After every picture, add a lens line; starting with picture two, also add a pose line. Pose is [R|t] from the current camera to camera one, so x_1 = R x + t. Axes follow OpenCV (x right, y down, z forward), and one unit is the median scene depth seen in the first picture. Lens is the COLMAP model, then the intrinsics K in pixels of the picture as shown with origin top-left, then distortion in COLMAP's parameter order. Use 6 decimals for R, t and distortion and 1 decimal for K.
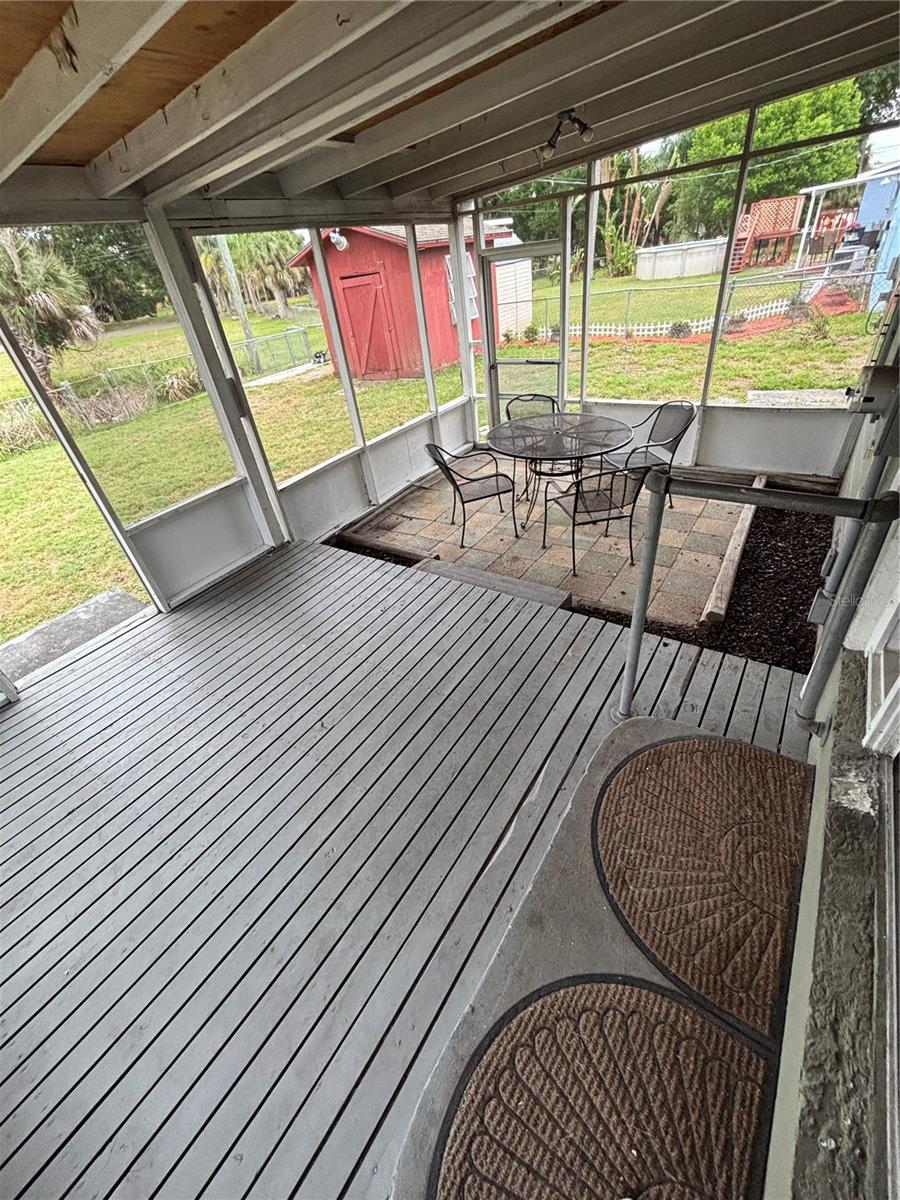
lens RADIAL K [[479.2, 0, 450.0], [0, 479.2, 600.0], [0, 0, 1]] dist [0.000396, 0.000058]
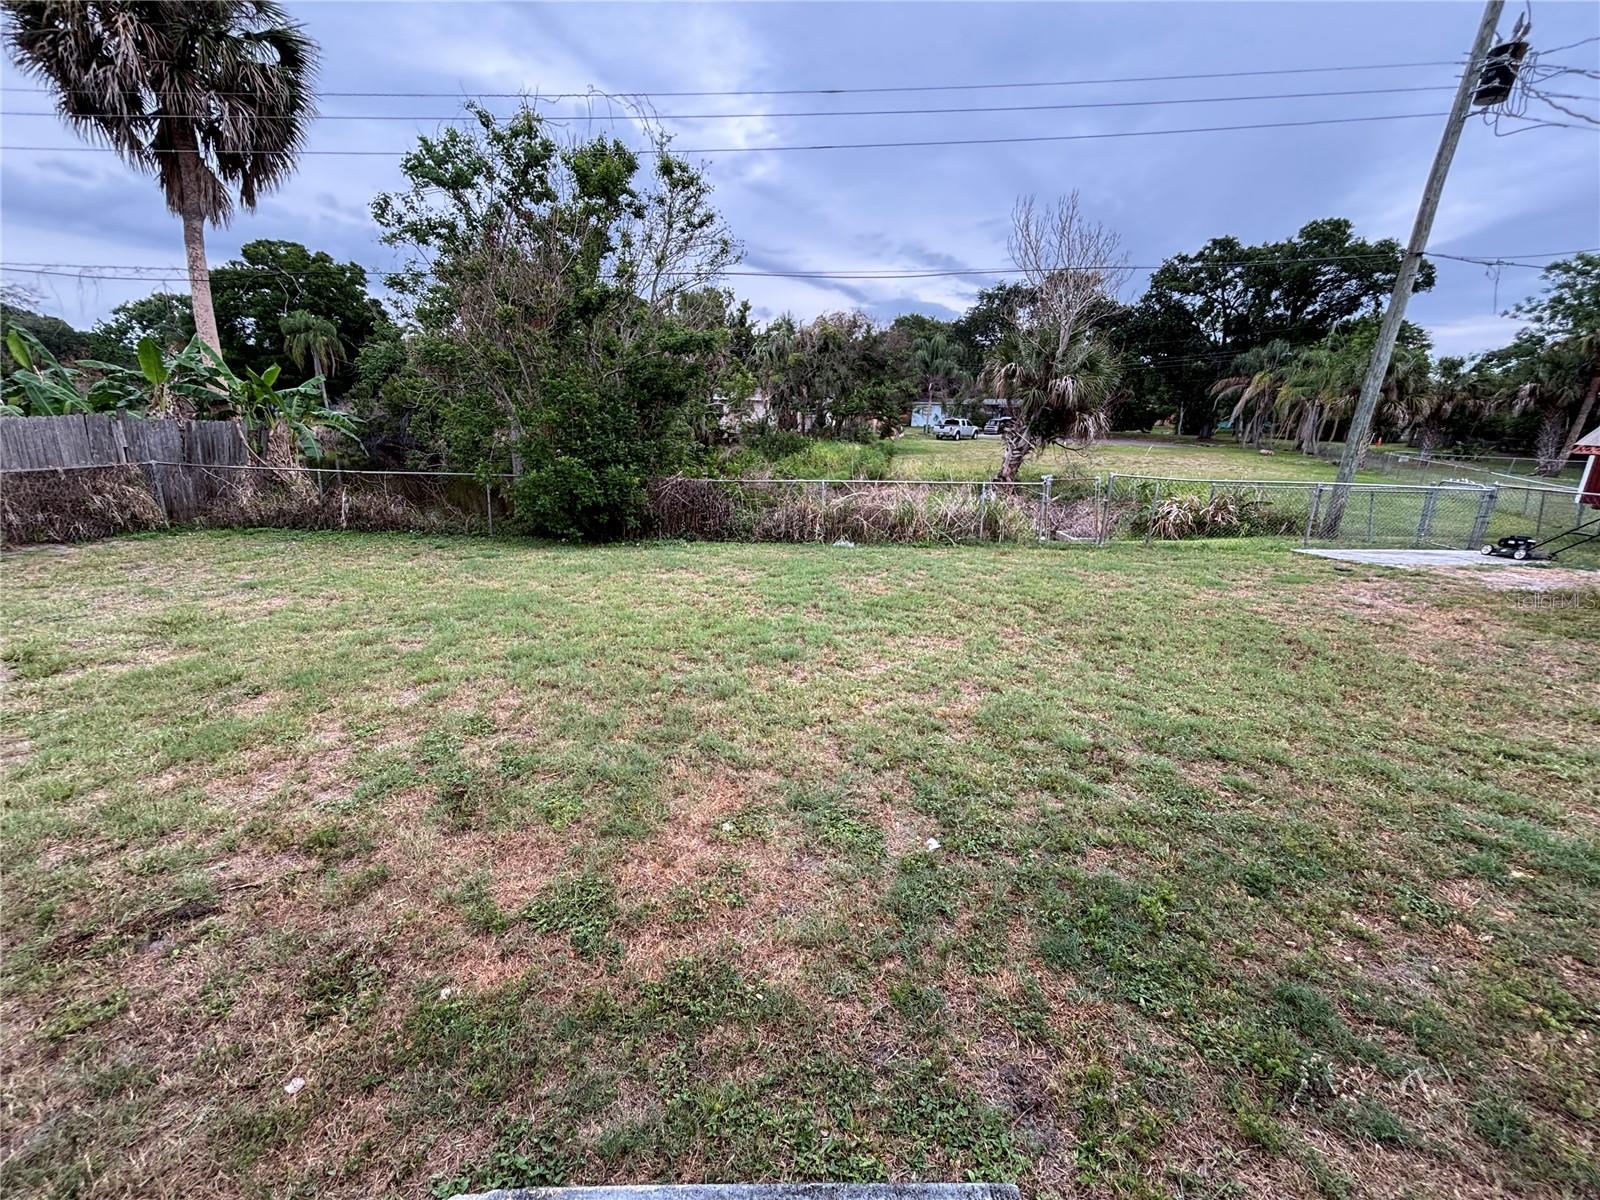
lens RADIAL K [[639.0, 0, 800.0], [0, 639.0, 600.0], [0, 0, 1]] dist [0.000396, 0.000058]
pose [[0.565118, 0.355101, -0.744678, -0.170583], [-0.548915, 0.835683, -0.018062, -0.059973], [0.615901, 0.418972, 0.667179, 0.155660]]
